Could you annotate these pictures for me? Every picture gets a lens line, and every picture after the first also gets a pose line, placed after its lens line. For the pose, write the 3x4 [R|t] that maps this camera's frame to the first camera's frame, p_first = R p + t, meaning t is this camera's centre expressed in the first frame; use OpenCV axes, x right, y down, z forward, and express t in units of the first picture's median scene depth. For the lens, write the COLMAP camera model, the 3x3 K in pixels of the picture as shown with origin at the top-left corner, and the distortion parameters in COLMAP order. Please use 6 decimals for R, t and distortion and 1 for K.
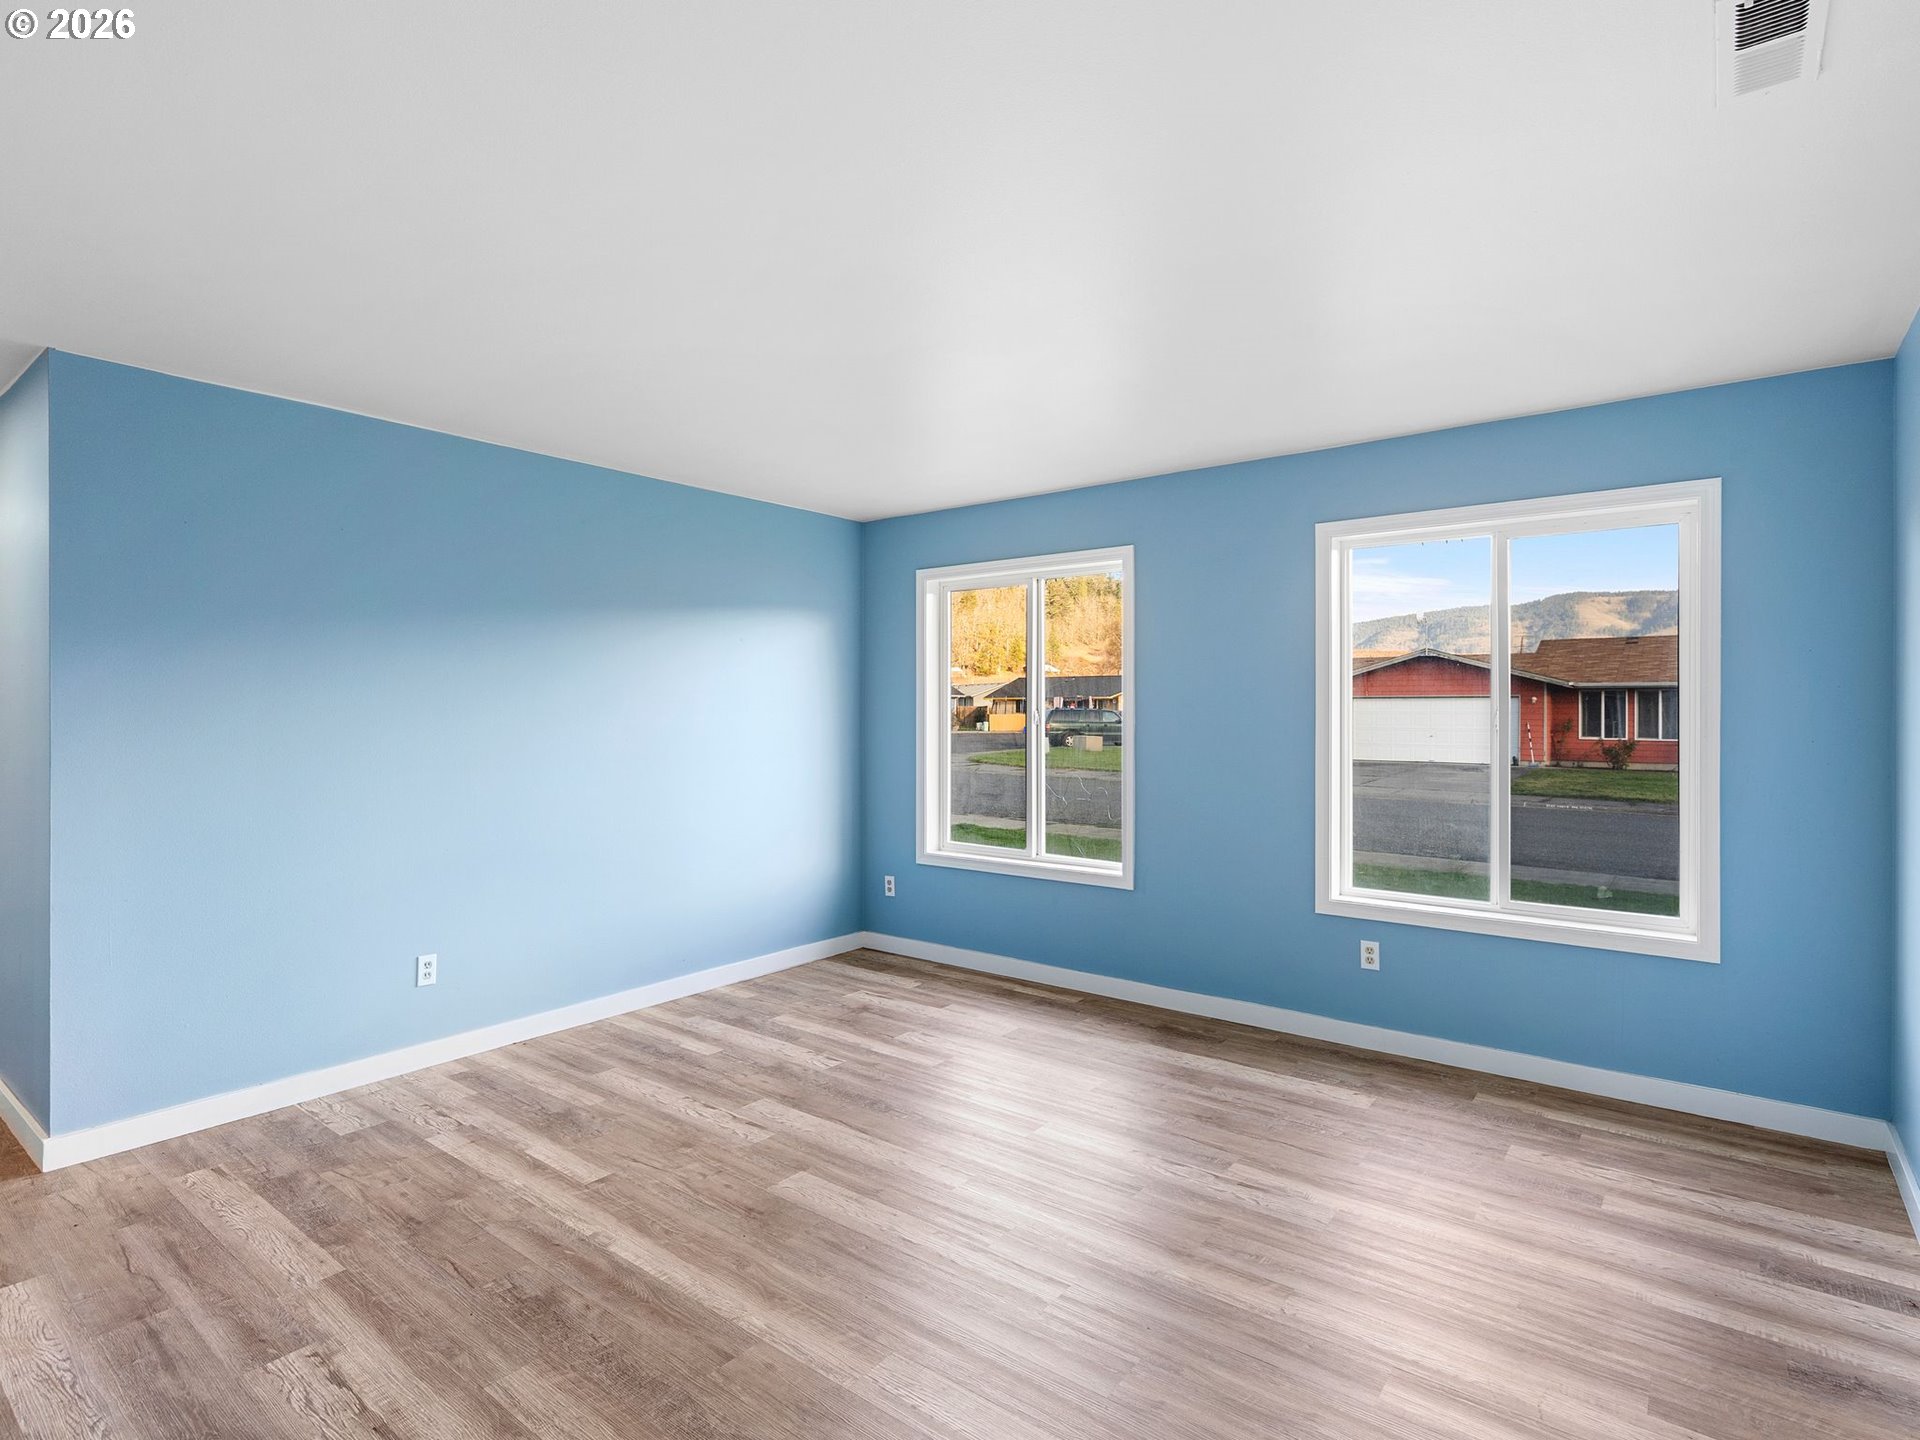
lens RADIAL K [[994.4, 0, 967.5], [0, 994.4, 713.3], [0, 0, 1]] dist [-0.002798, -0.000822]
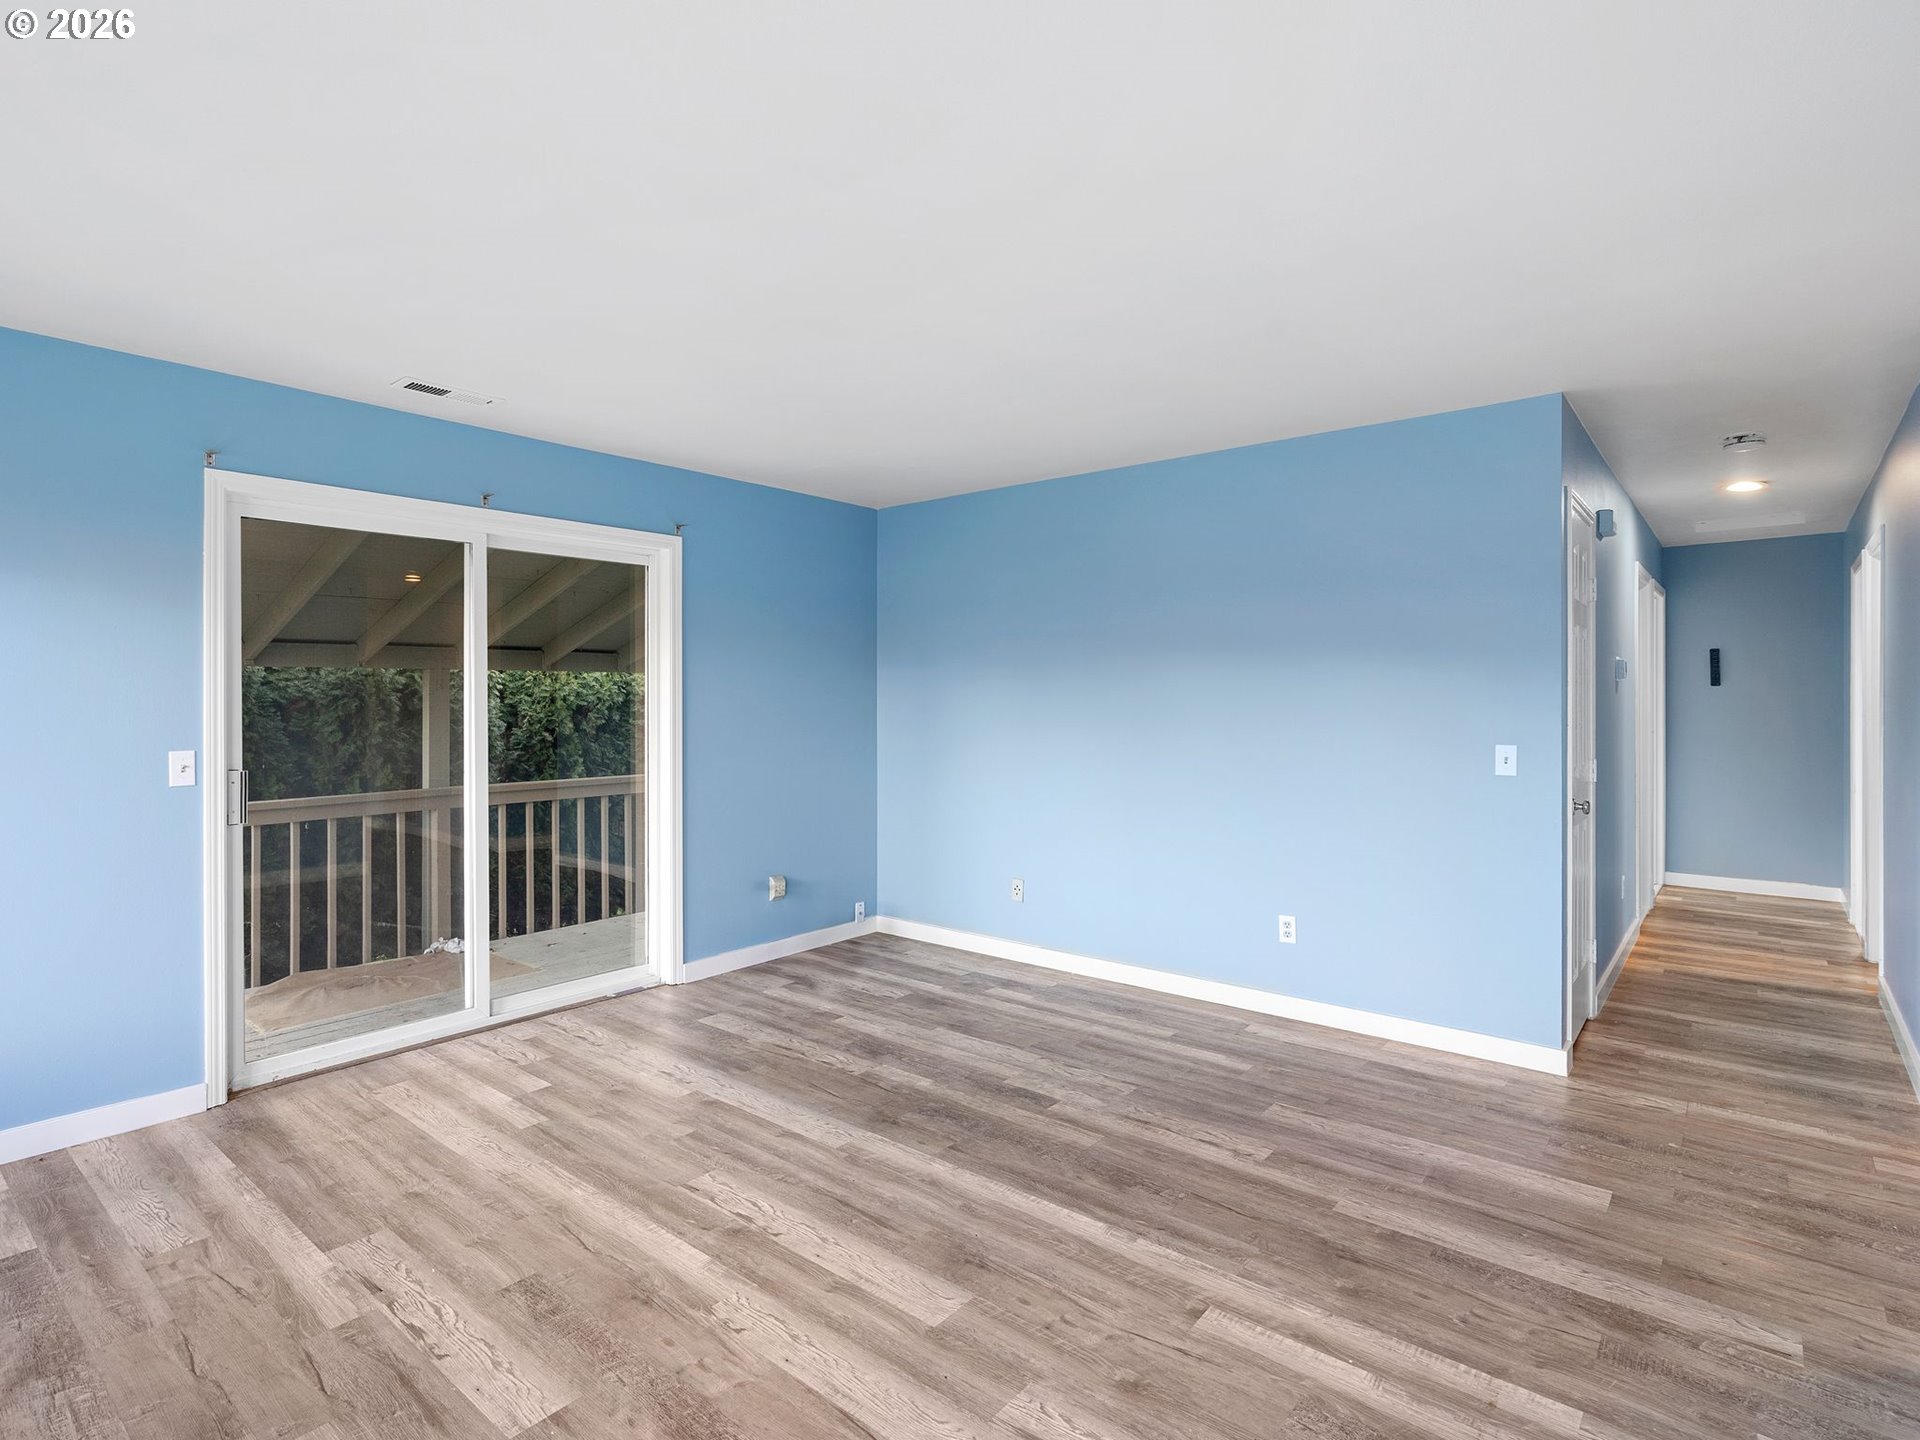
lens RADIAL K [[994.4, 0, 956.1], [0, 994.4, 707.4], [0, 0, 1]] dist [-0.002798, -0.000822]
pose [[-0.999789, -0.000066, 0.020530, -0.224310], [0.000160, 0.999940, 0.010997, -0.000261], [-0.020530, 0.010998, -0.999729, 1.962297]]
